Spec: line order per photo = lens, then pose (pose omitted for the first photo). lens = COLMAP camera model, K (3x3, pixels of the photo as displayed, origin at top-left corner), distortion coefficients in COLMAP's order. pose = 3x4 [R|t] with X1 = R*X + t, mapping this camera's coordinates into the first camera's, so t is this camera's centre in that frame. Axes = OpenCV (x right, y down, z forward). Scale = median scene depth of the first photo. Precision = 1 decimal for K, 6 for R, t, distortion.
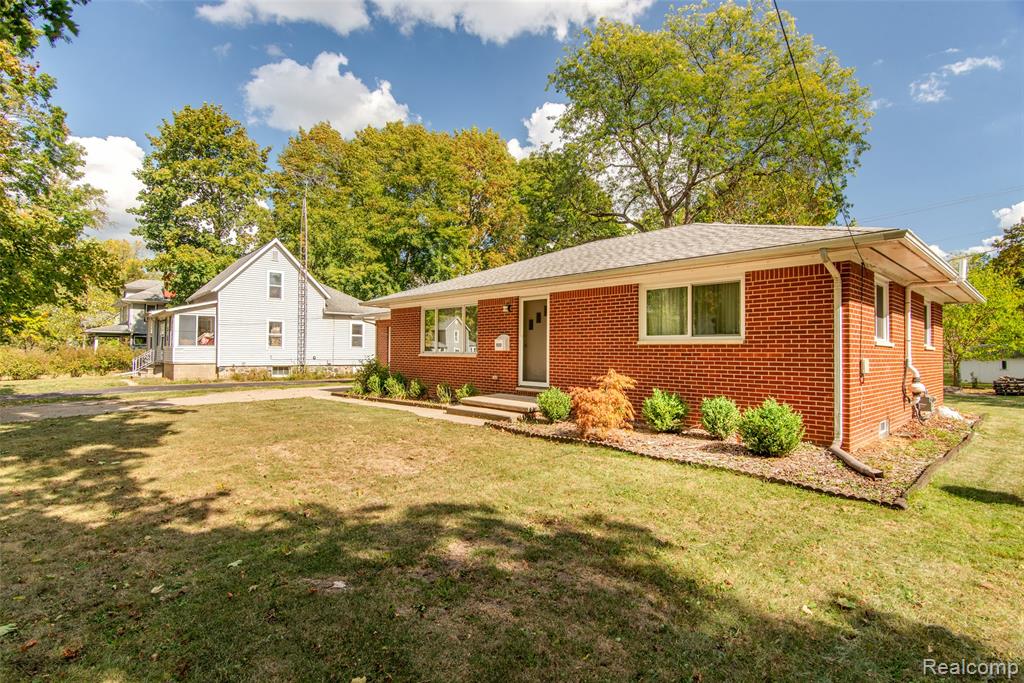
lens RADIAL K [[530.1, 0, 512.0], [0, 530.1, 341.5], [0, 0, 1]] dist [-0.000813, -0.000252]
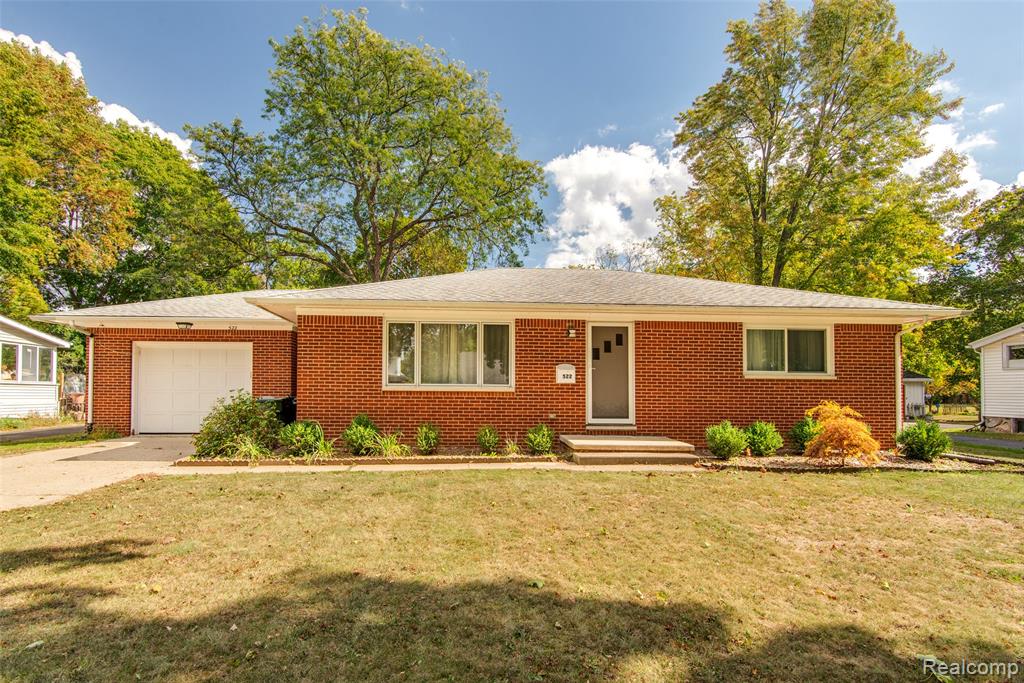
lens RADIAL K [[499.5, 0, 510.8], [0, 499.5, 382.9], [0, 0, 1]] dist [-0.002602, -0.001032]
pose [[0.634111, 0.012631, 0.773139, -0.697333], [-0.017414, 0.999846, -0.002052, 0.020525], [-0.773046, -0.012162, 0.634234, 0.587293]]
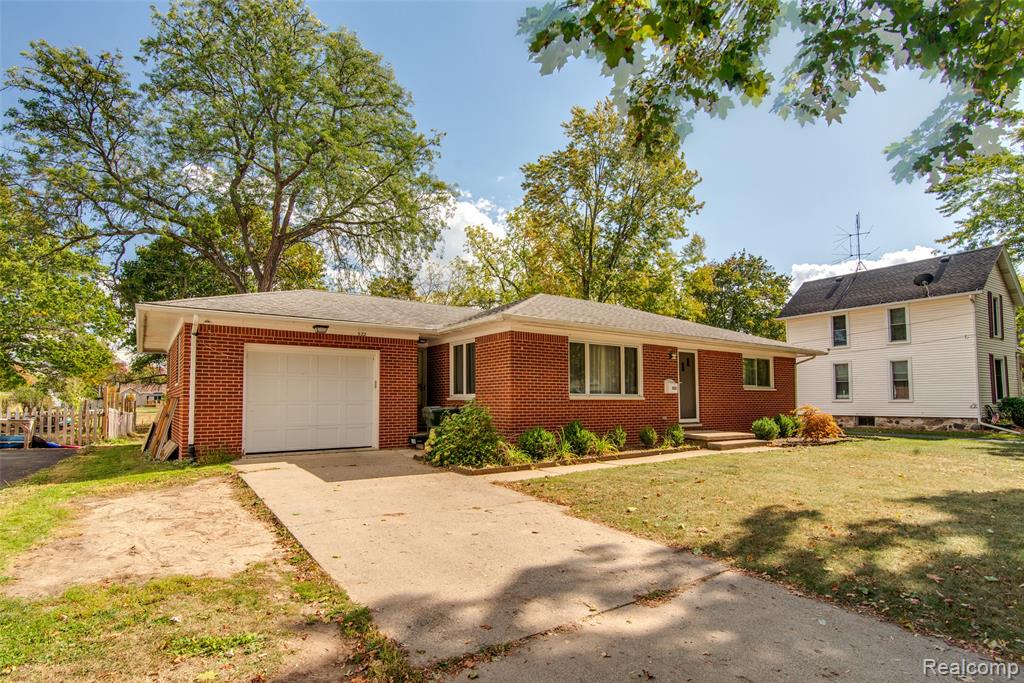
lens RADIAL K [[505.7, 0, 511.1], [0, 505.7, 365.5], [0, 0, 1]] dist [-0.001808, -0.000190]
pose [[0.139509, 0.065026, 0.988083, -1.154576], [-0.014045, 0.997871, -0.063688, 0.032558], [-0.990121, -0.004992, 0.140126, 1.216584]]
